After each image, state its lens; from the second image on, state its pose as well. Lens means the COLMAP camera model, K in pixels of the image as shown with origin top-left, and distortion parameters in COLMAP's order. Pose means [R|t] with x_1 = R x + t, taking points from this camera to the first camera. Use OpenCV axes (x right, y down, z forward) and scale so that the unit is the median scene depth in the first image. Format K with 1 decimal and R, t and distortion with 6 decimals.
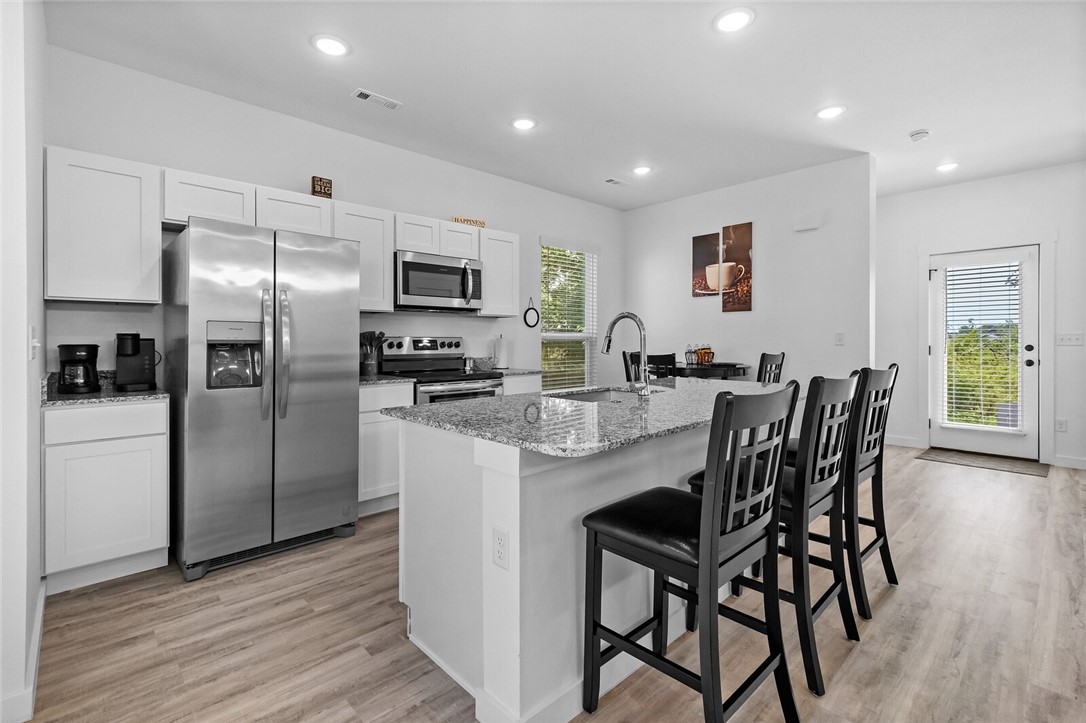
lens RADIAL K [[493.4, 0, 529.8], [0, 493.4, 343.4], [0, 0, 1]] dist [0.005040, -0.001634]
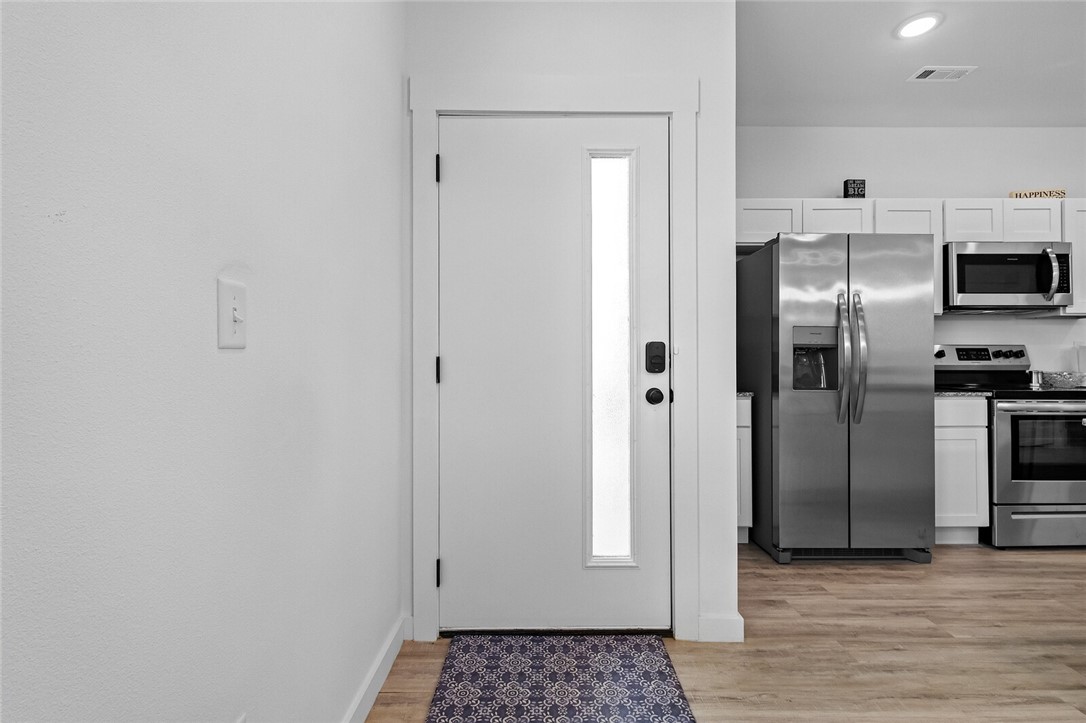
lens RADIAL K [[483.6, 0, 541.0], [0, 483.6, 356.4], [0, 0, 1]] dist [0.001696, -0.001393]
pose [[0.736725, -0.004748, -0.676176, -0.236942], [-0.005280, 0.999904, -0.012774, 0.025459], [0.676172, 0.012981, 0.736629, -0.104999]]
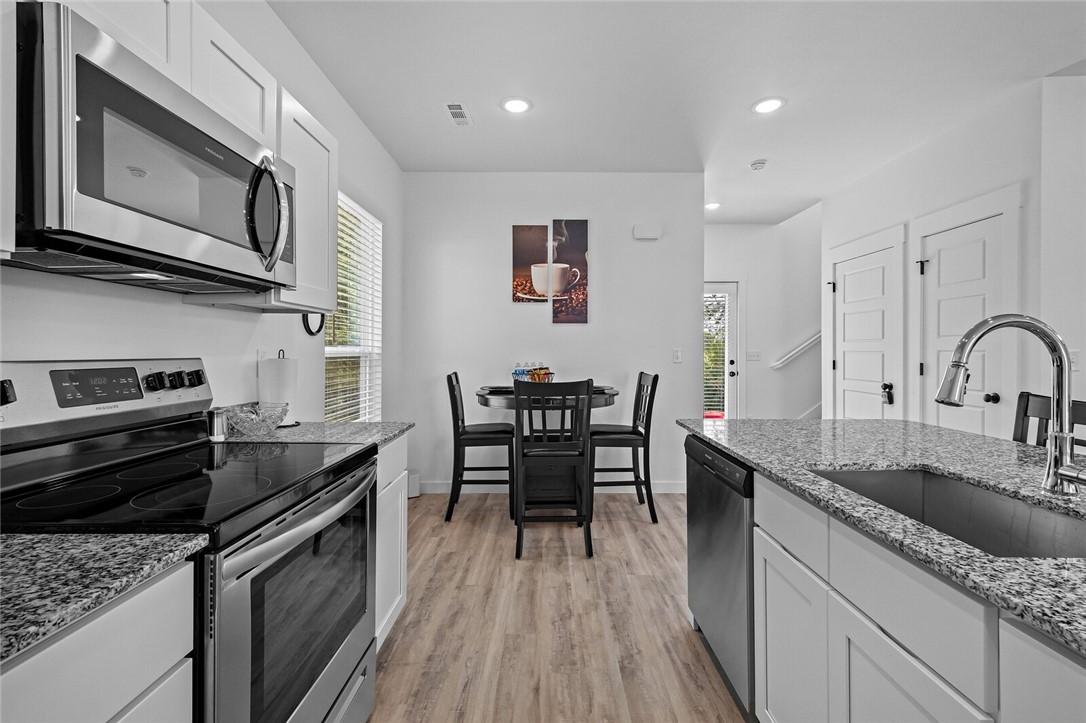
lens RADIAL K [[483.6, 0, 574.7], [0, 483.6, 349.2], [0, 0, 1]] dist [0.001696, -0.001393]
pose [[0.667676, 0.005545, 0.744432, -0.287197], [0.004173, 0.999929, -0.011191, -0.017838], [-0.744441, 0.010579, 0.667605, 0.695131]]
